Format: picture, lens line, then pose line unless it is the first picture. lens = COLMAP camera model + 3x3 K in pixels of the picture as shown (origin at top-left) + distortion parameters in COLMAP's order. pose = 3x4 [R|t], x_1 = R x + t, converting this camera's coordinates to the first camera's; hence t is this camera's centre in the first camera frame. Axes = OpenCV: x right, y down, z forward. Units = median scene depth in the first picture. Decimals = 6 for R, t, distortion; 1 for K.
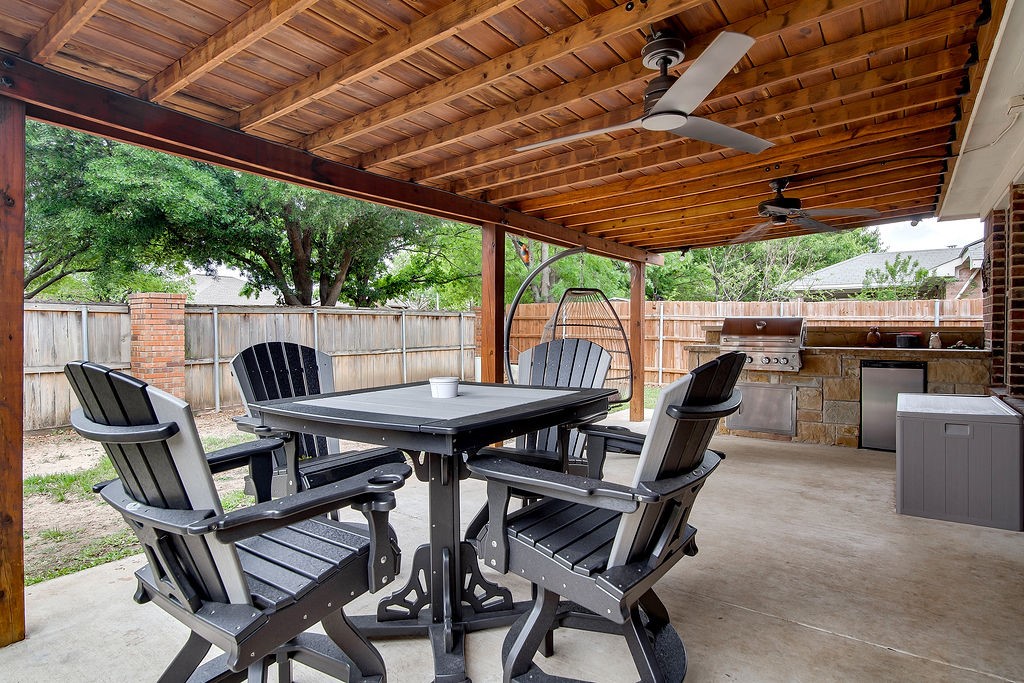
lens RADIAL K [[467.1, 0, 512.5], [0, 467.1, 331.9], [0, 0, 1]] dist [-0.003514, -0.000305]
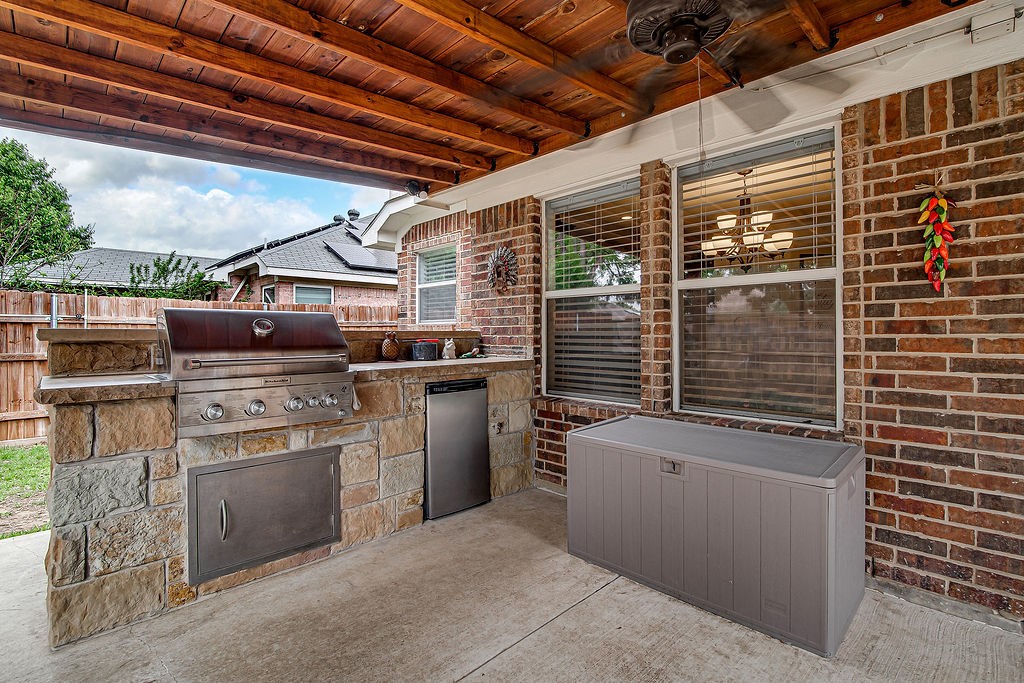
lens RADIAL K [[467.1, 0, 512.5], [0, 467.1, 331.9], [0, 0, 1]] dist [-0.003514, -0.000305]
pose [[0.141964, 0.001258, 0.989871, 0.127960], [0.015138, 0.999879, -0.003442, -0.006305], [-0.989756, 0.015473, 0.141928, 0.776215]]
